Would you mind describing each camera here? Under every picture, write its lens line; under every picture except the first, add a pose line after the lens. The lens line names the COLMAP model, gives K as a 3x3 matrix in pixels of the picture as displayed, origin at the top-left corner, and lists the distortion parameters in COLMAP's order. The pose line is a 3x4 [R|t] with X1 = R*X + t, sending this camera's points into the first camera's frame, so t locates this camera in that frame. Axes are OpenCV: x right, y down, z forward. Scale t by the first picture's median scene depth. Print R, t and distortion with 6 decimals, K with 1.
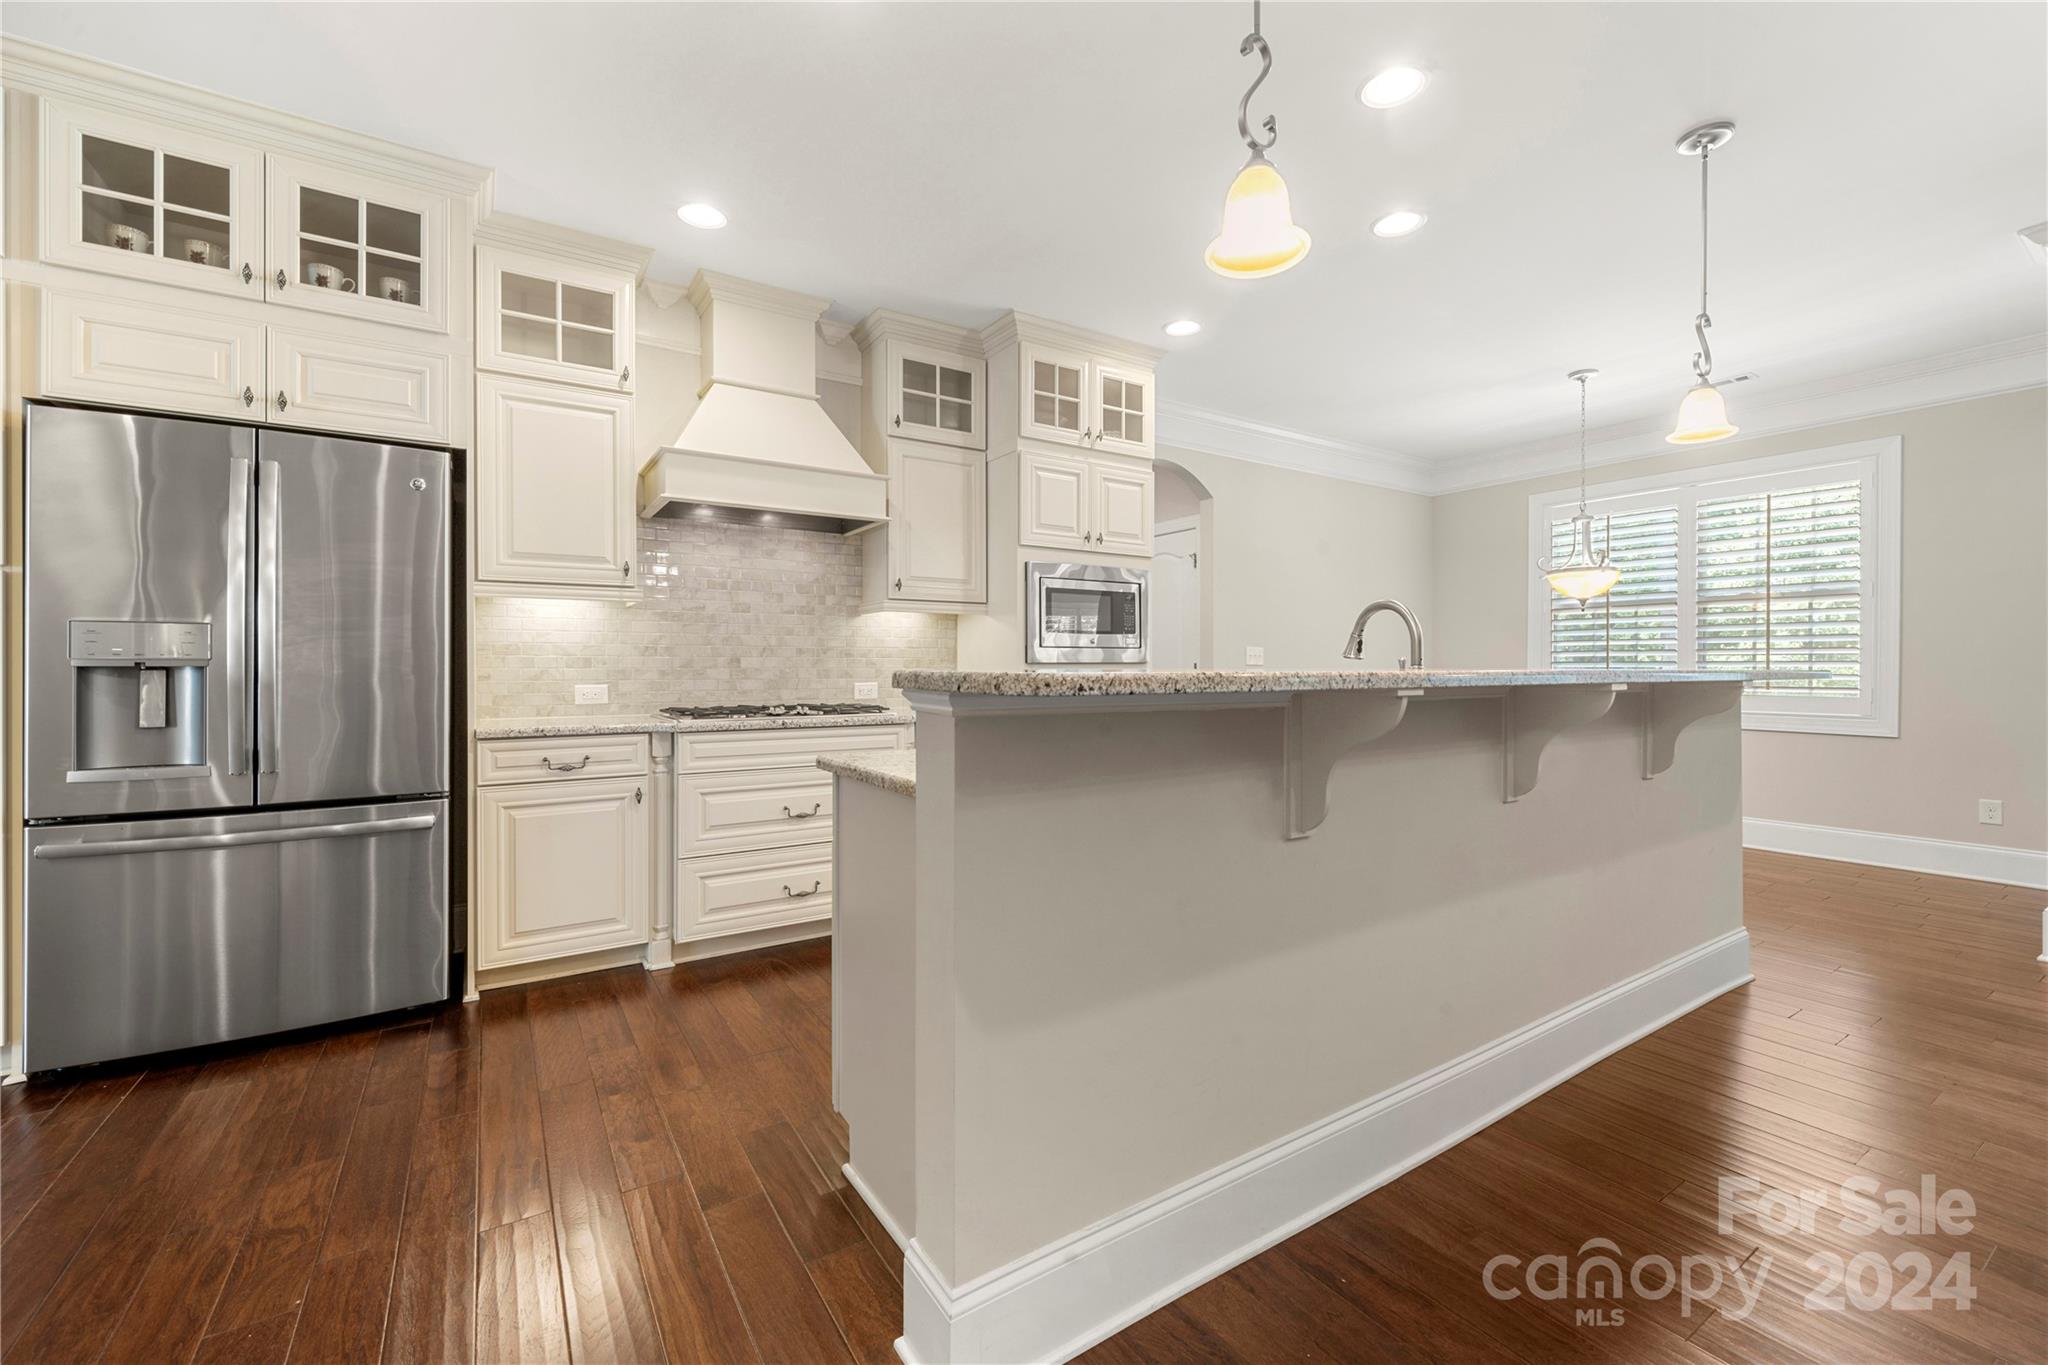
lens RADIAL K [[832.7, 0, 1024.5], [0, 832.7, 670.4], [0, 0, 1]] dist [-0.010800, 0.002967]
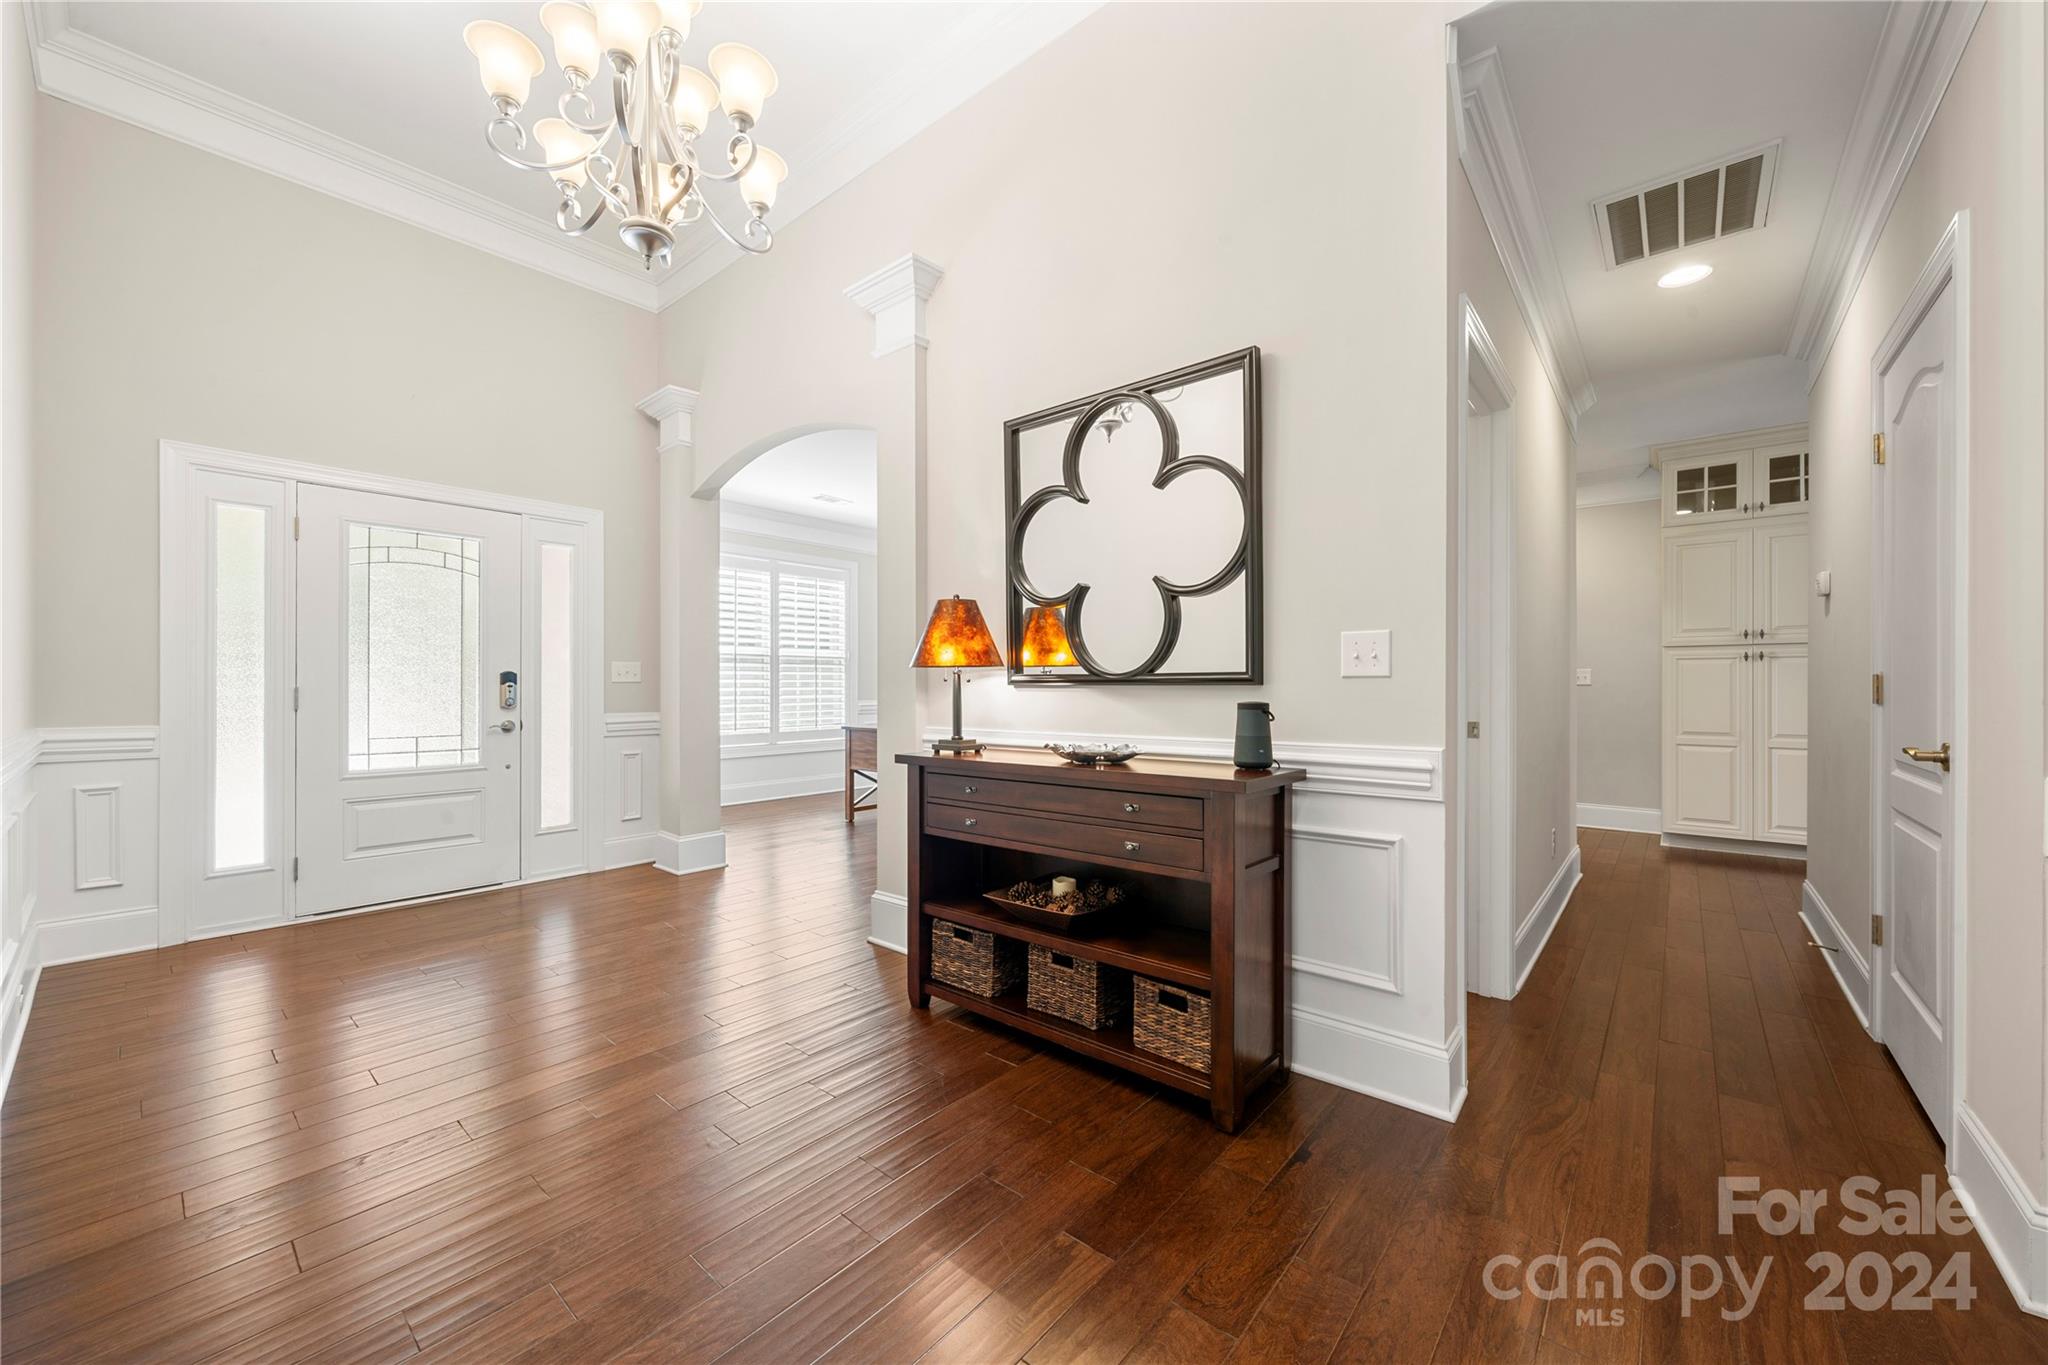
lens RADIAL K [[731.9, 0, 1006.6], [0, 731.9, 690.7], [0, 0, 1]] dist [0.002733, -0.000273]
pose [[0.300970, 0.010453, -0.953576, 0.262804], [-0.005521, 0.999942, 0.009219, 0.003529], [0.953618, 0.002490, 0.301011, -1.114344]]
